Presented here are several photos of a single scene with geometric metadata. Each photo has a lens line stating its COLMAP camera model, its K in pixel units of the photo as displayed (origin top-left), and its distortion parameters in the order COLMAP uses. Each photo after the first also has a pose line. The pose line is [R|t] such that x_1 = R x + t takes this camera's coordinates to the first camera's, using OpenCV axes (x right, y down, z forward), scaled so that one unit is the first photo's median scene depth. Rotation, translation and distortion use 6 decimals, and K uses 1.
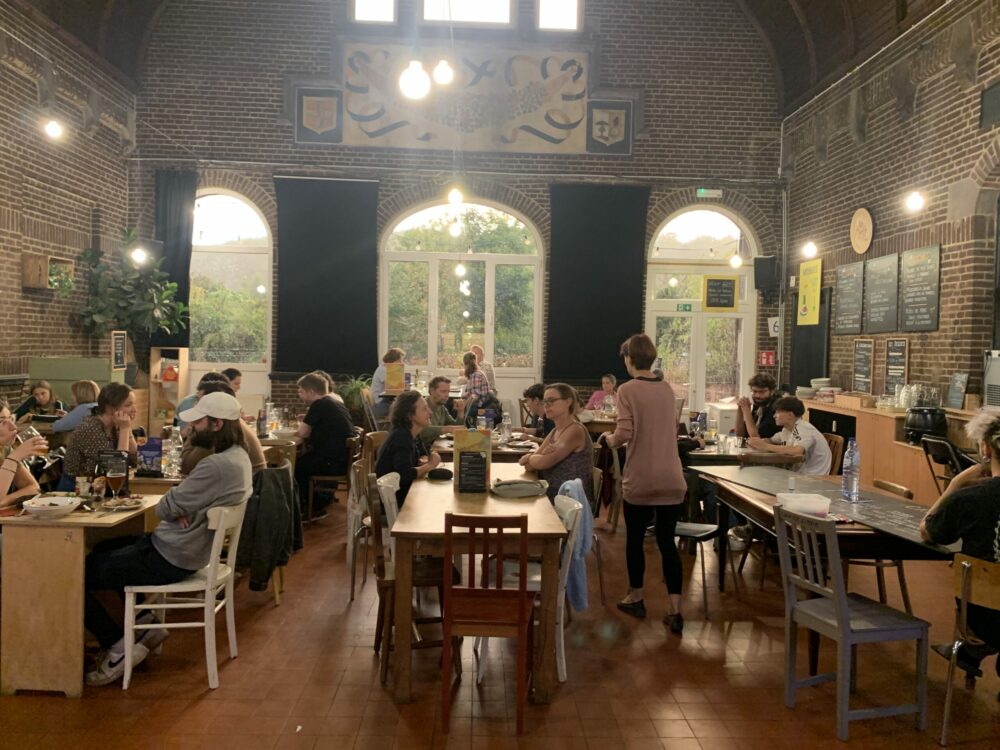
lens RADIAL K [[772.4, 0, 501.8], [0, 772.4, 369.5], [0, 0, 1]] dist [0.035053, -0.035415]
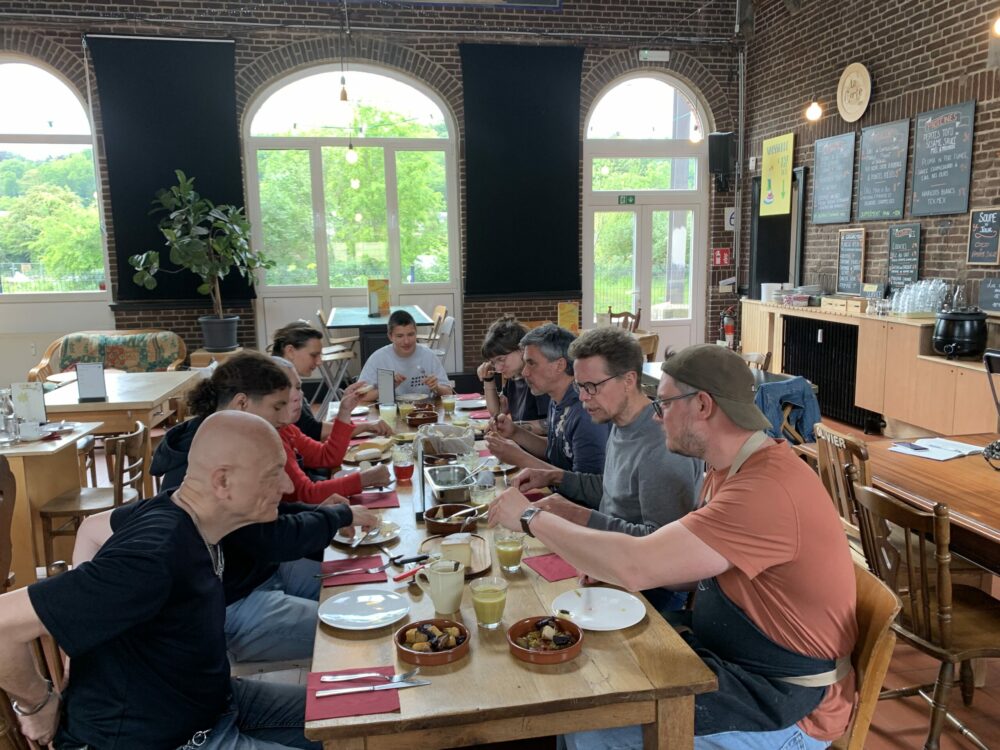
lens RADIAL K [[772.4, 0, 499.4], [0, 772.4, 378.1], [0, 0, 1]] dist [0.035053, -0.035415]
pose [[0.990131, -0.061032, 0.126156, -0.018241], [0.044092, 0.990140, 0.132957, -0.006836], [-0.133027, -0.126083, 0.983060, 0.178021]]
